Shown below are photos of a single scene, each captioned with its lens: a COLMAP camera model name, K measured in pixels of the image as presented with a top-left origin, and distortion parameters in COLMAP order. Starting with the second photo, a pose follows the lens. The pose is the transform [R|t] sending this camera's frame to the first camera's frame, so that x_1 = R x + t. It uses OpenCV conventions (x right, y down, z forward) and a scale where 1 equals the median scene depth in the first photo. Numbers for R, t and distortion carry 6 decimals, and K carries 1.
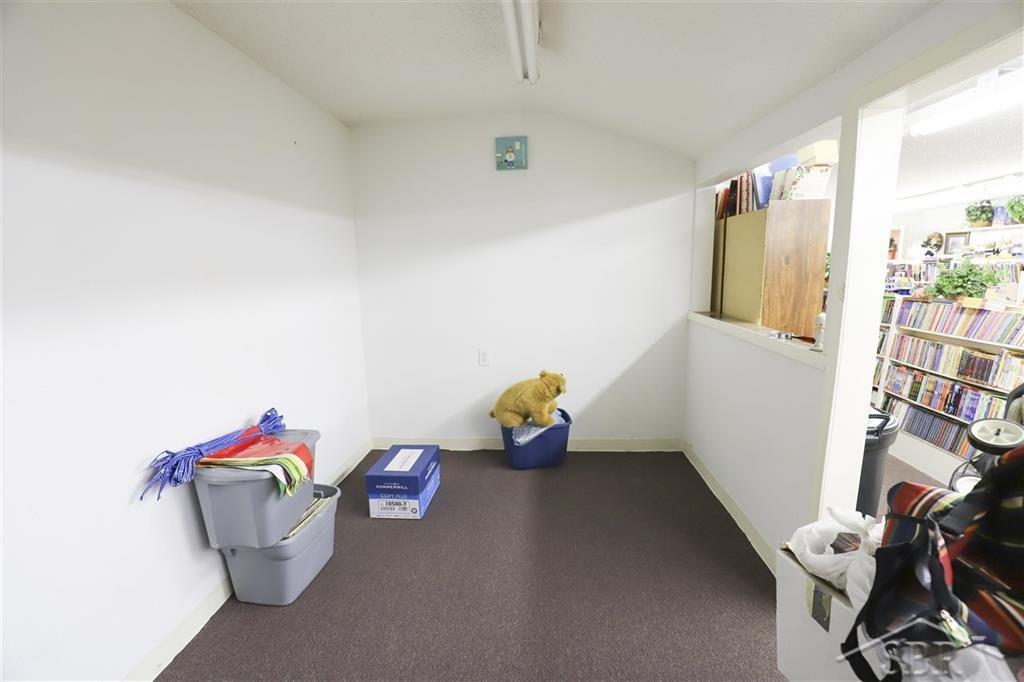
lens RADIAL K [[463.3, 0, 515.3], [0, 463.3, 344.8], [0, 0, 1]] dist [-0.017498, 0.000875]
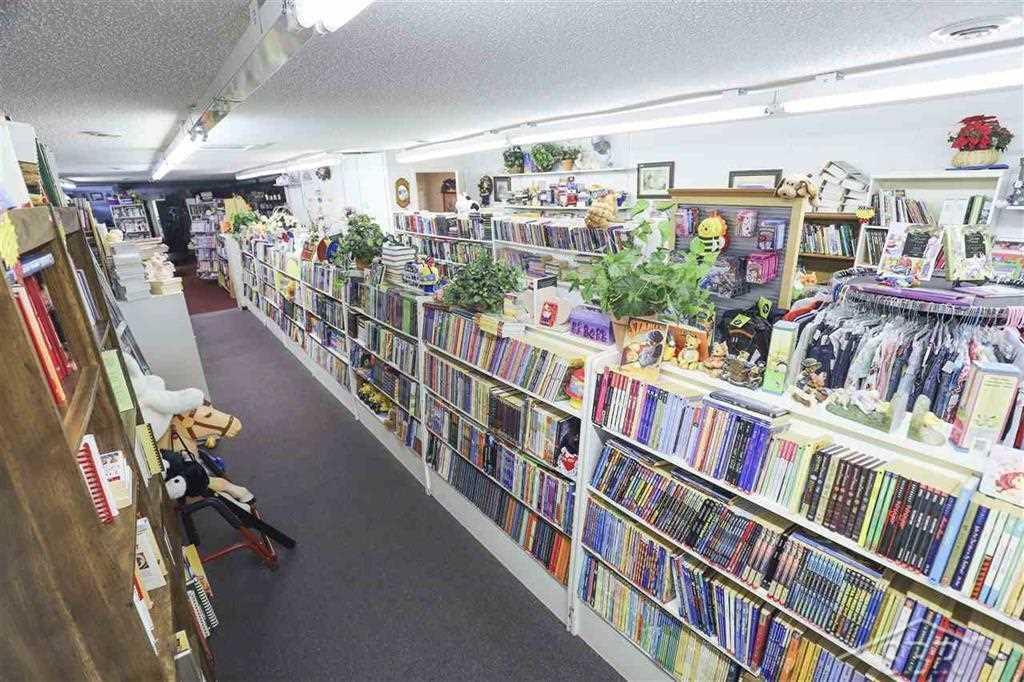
lens RADIAL K [[463.3, 0, 514.9], [0, 463.3, 336.2], [0, 0, 1]] dist [-0.017498, 0.000875]
pose [[0.730436, -0.215481, 0.648098, 0.511631], [0.127062, 0.975233, 0.181043, -0.172107], [-0.671058, -0.049891, 0.739725, 0.409237]]
